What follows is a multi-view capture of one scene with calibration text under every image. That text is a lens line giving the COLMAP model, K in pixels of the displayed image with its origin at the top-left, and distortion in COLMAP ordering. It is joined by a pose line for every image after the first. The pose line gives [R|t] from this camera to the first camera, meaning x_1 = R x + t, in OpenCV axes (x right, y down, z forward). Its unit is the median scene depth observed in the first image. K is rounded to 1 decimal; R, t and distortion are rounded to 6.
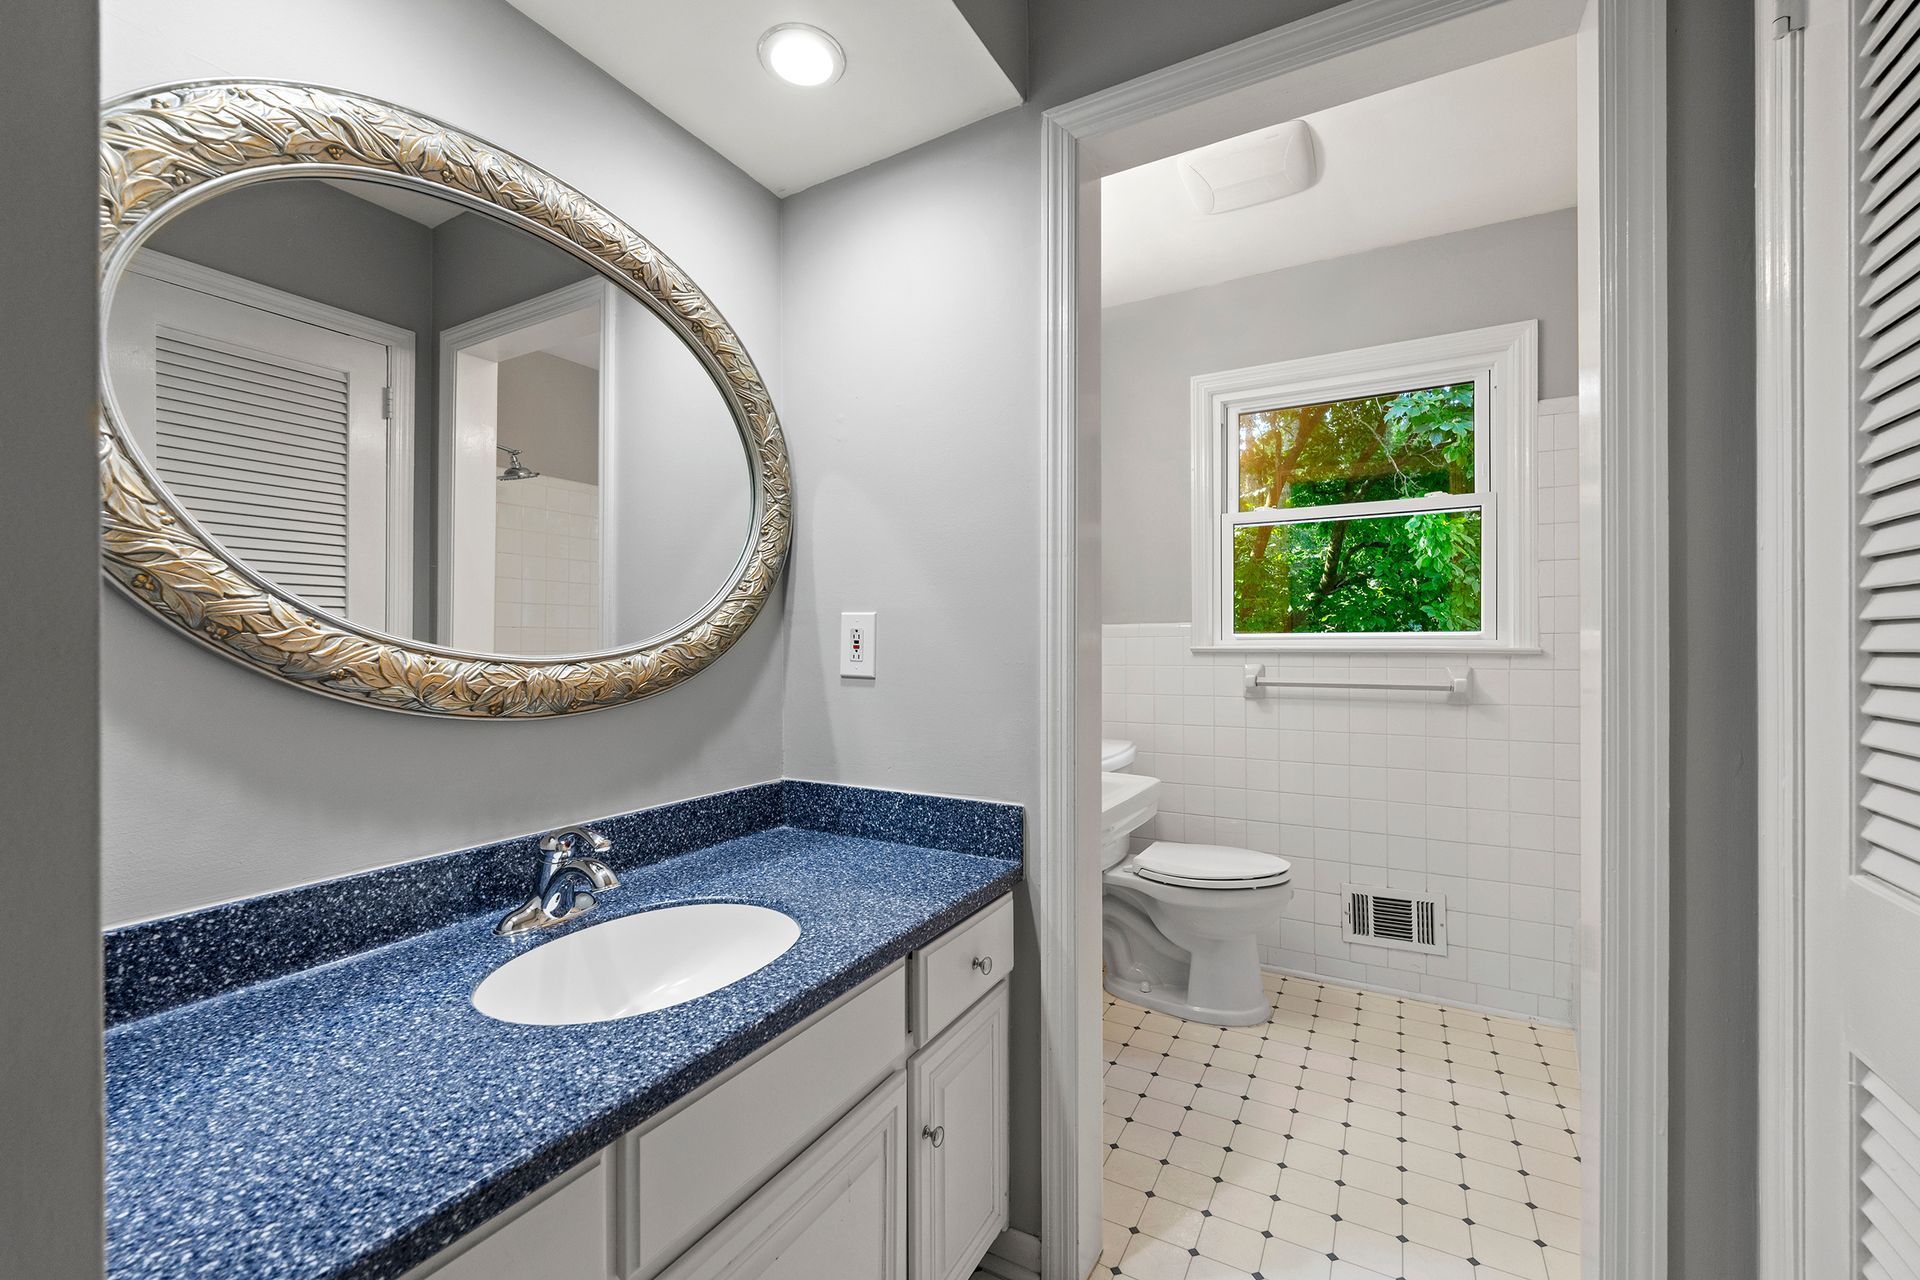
lens RADIAL K [[783.7, 0, 948.5], [0, 783.7, 620.9], [0, 0, 1]] dist [-0.001831, -0.000572]
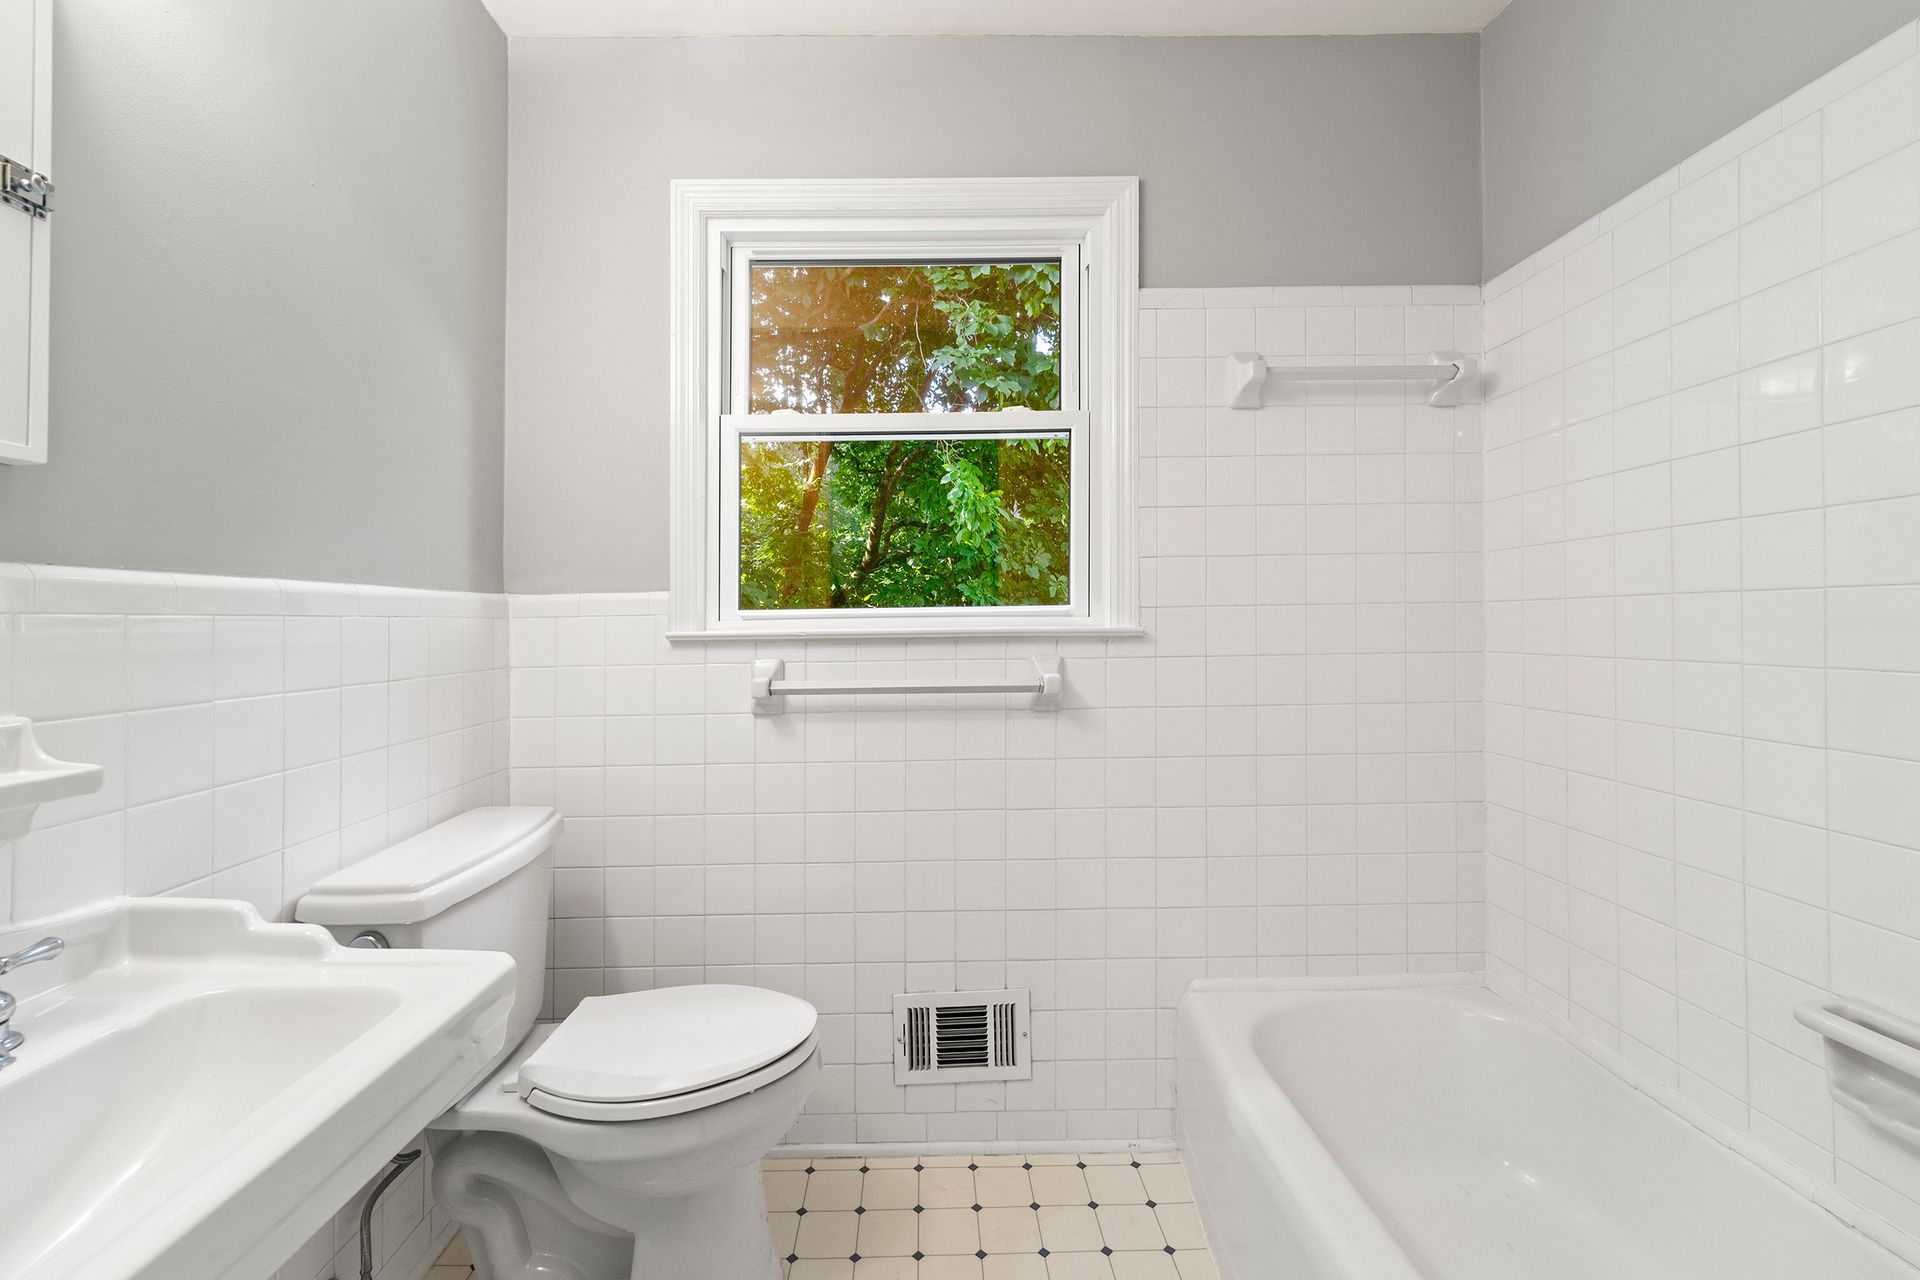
lens RADIAL K [[783.7, 0, 941.4], [0, 783.7, 586.1], [0, 0, 1]] dist [-0.001831, -0.000572]
pose [[0.855581, 0.014459, 0.517466, 0.187607], [-0.003570, 0.999751, -0.022031, 0.010752], [-0.517656, 0.017002, 0.855420, 0.402646]]
